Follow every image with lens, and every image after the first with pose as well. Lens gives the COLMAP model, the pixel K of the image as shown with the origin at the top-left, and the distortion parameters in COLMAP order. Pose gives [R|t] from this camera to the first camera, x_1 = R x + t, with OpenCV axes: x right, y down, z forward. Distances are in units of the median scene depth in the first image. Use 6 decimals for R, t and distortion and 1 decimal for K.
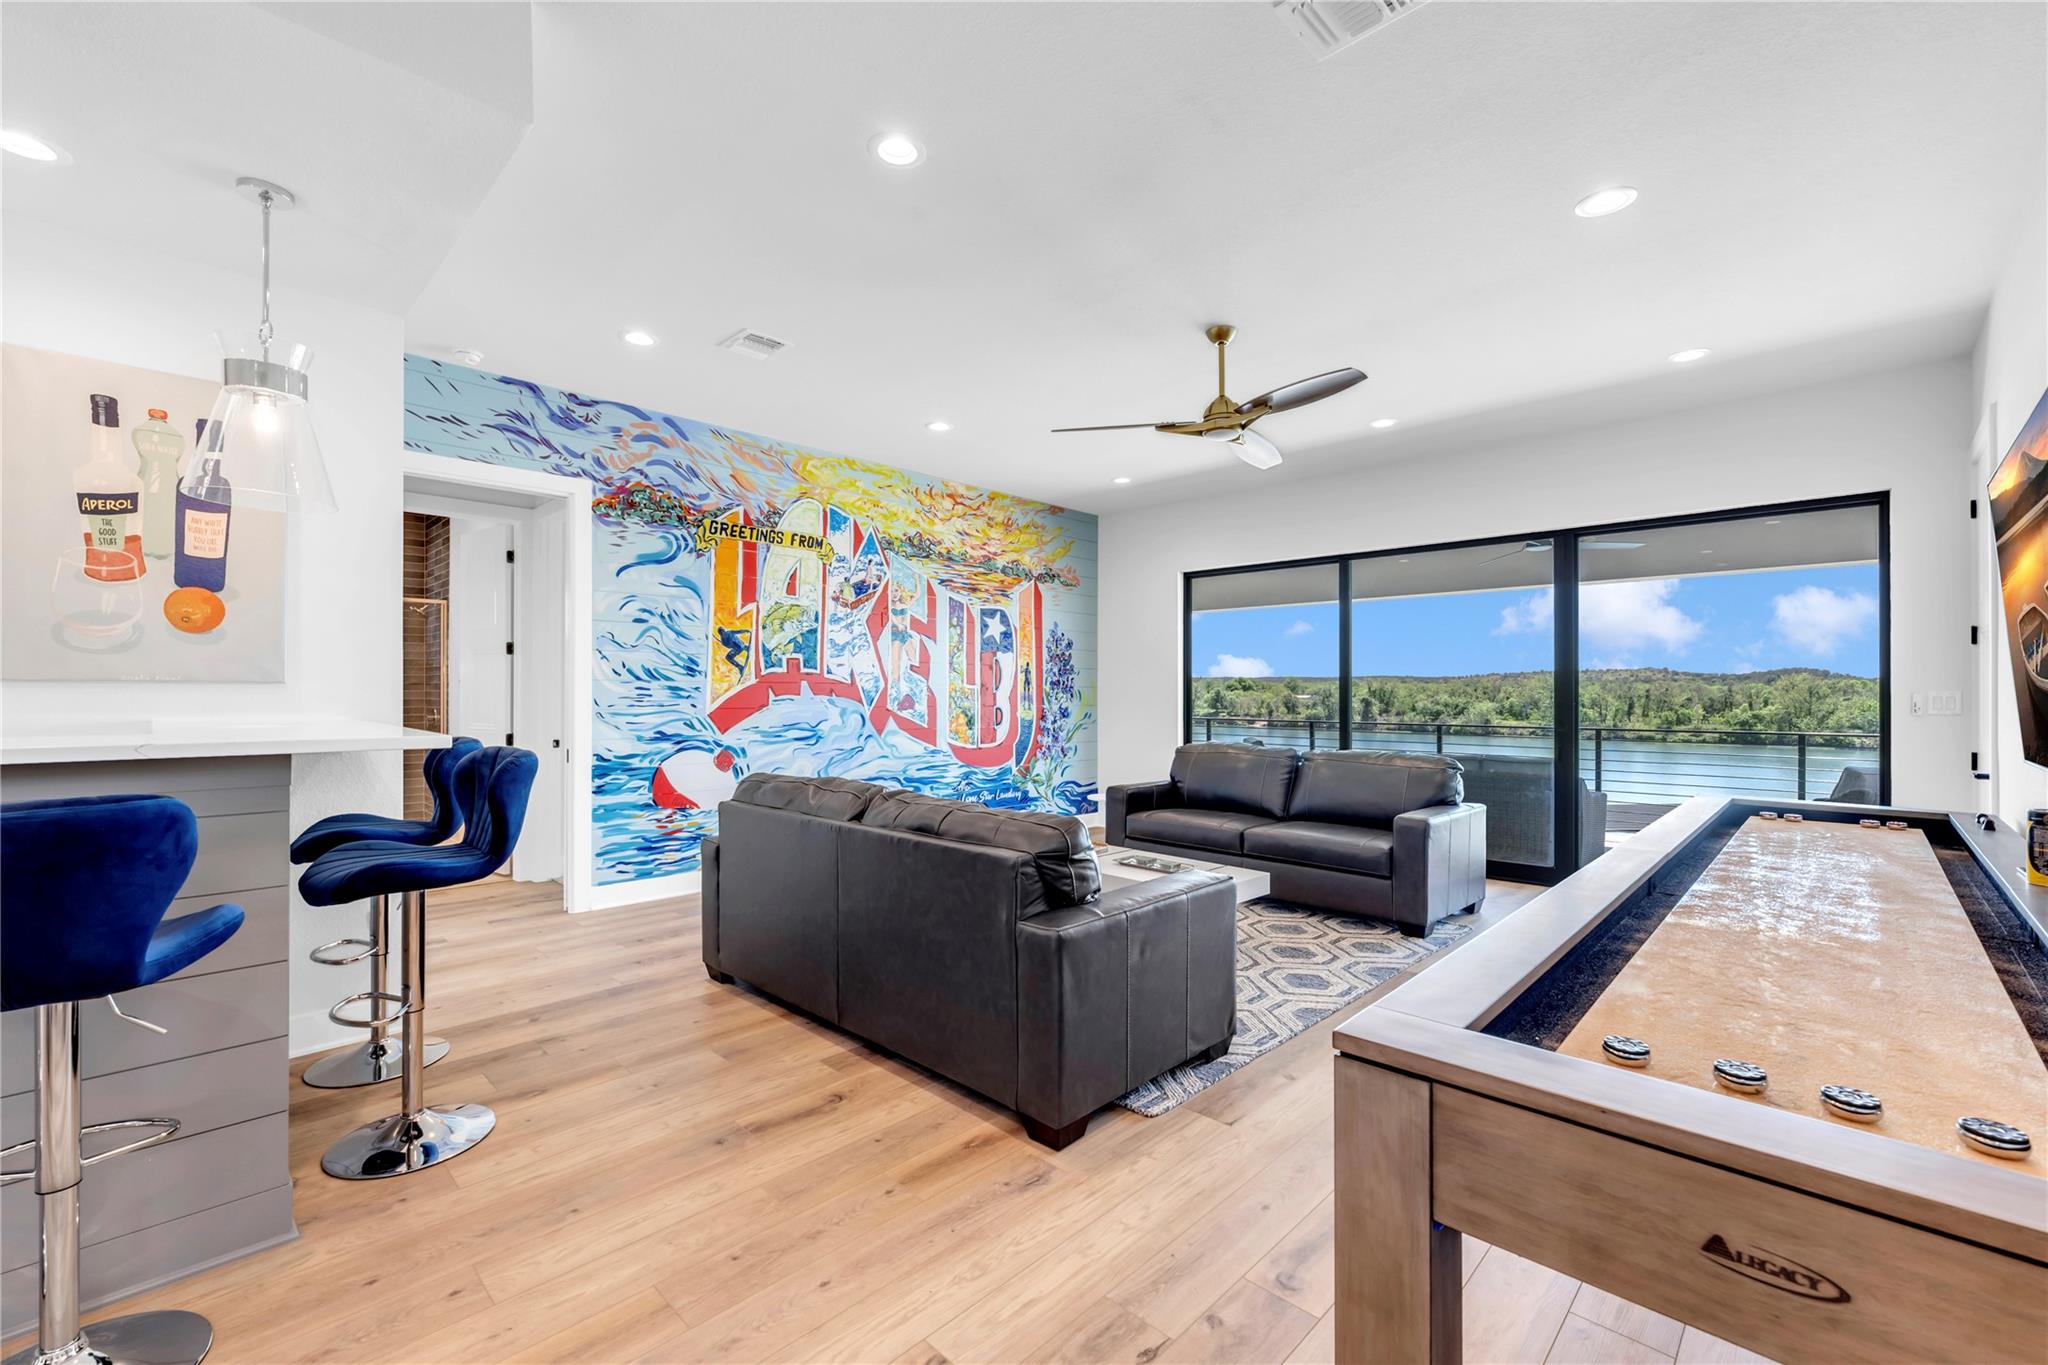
lens RADIAL K [[841.0, 0, 1022.1], [0, 841.0, 695.5], [0, 0, 1]] dist [-0.002443, -0.000142]
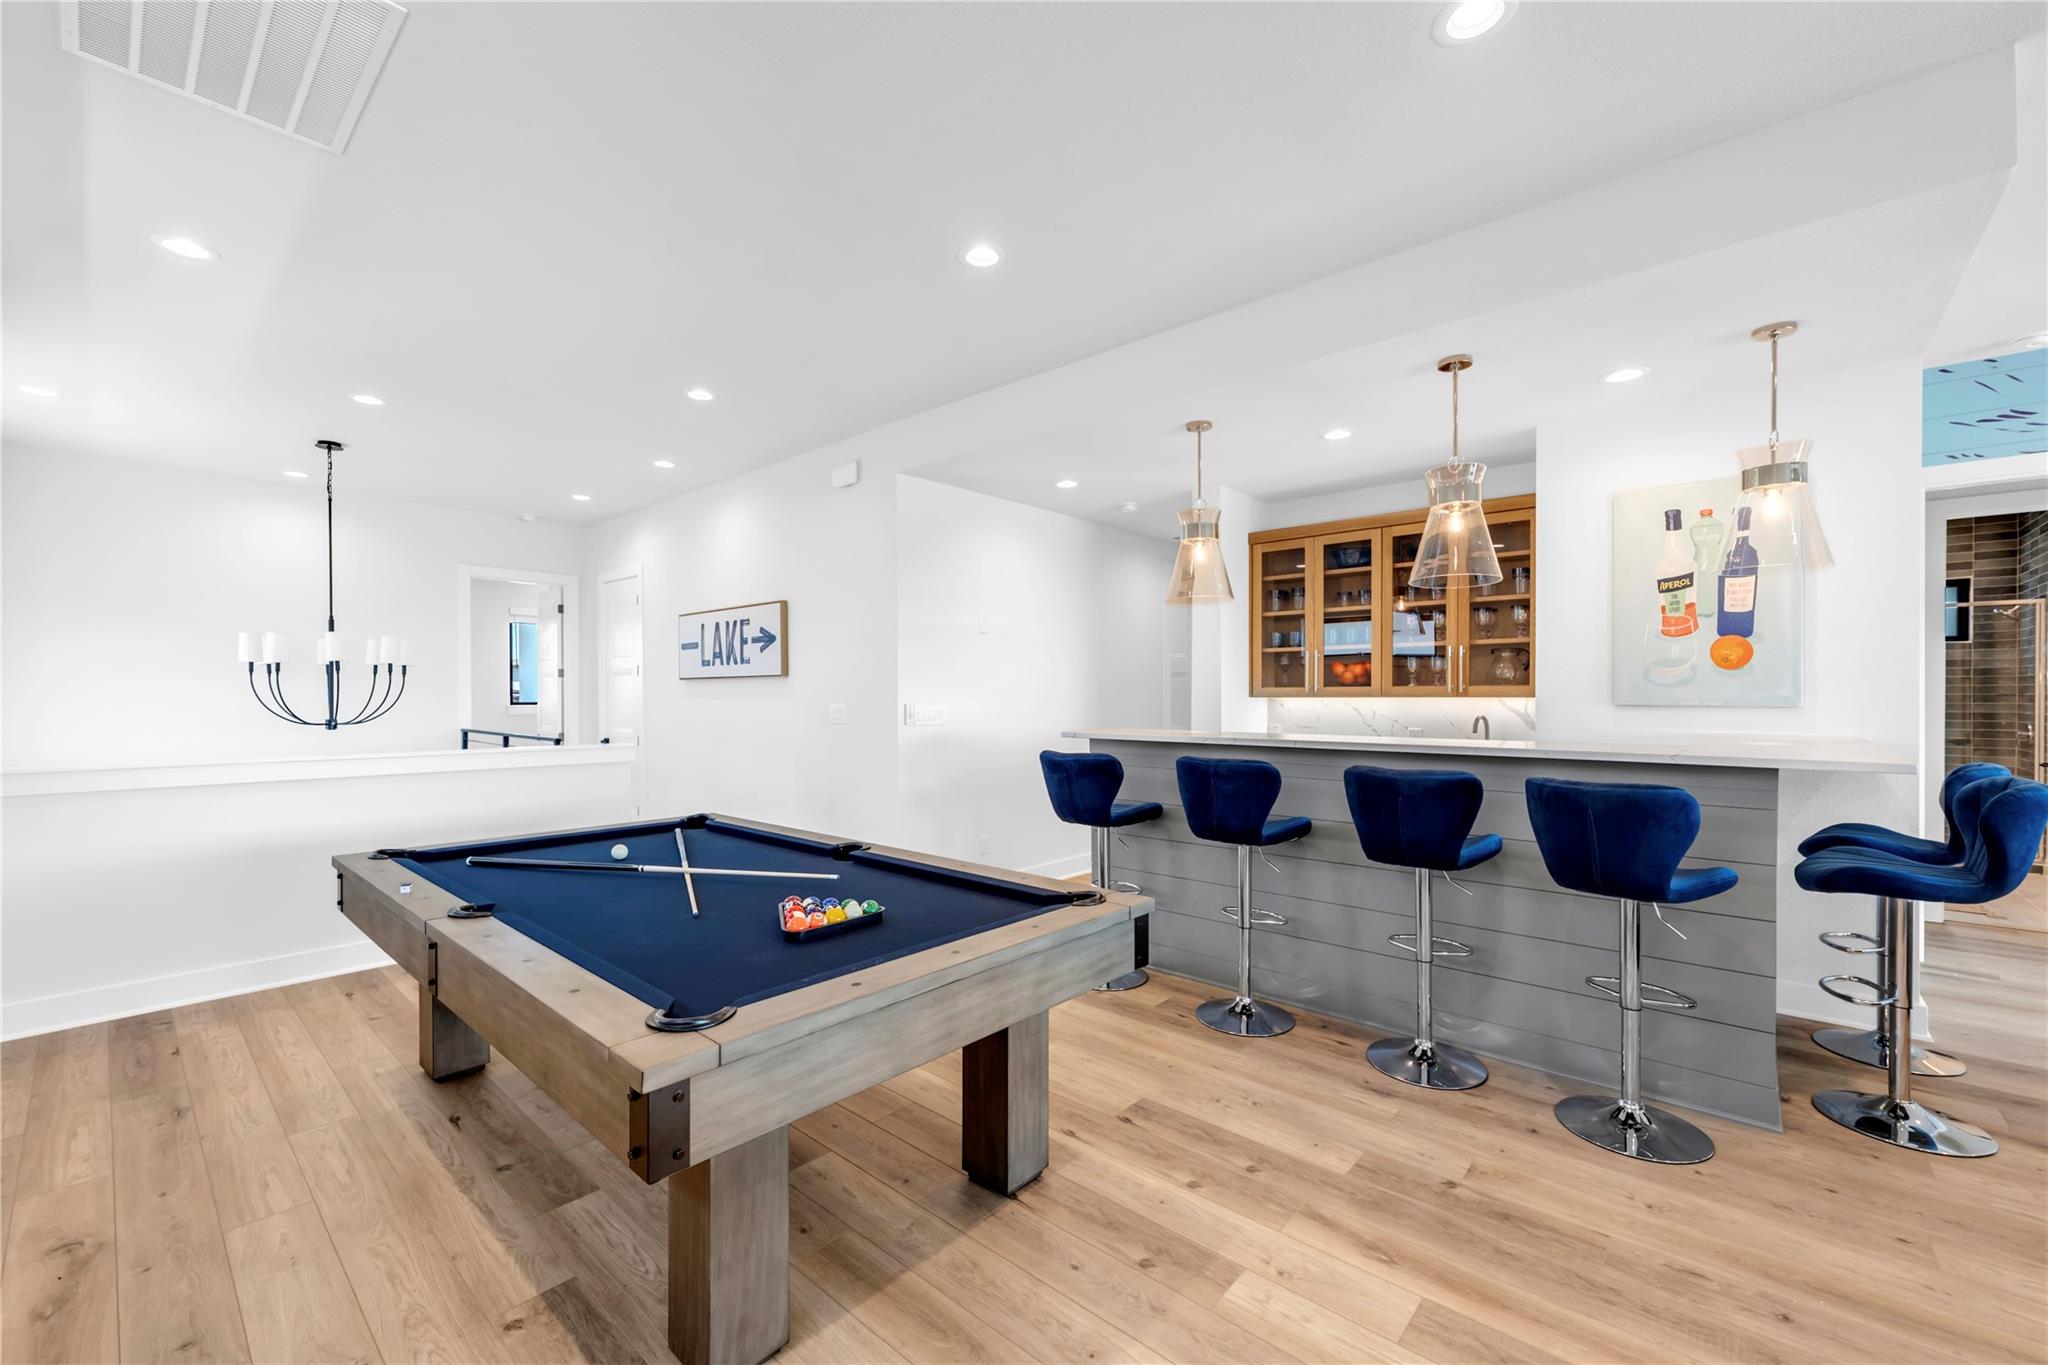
lens RADIAL K [[841.0, 0, 989.0], [0, 841.0, 696.8], [0, 0, 1]] dist [-0.002443, -0.000142]
pose [[0.020648, 0.002306, -0.999784, 0.343443], [0.001270, 0.999996, 0.002333, -0.037781], [0.999786, -0.001318, 0.020645, -0.221324]]
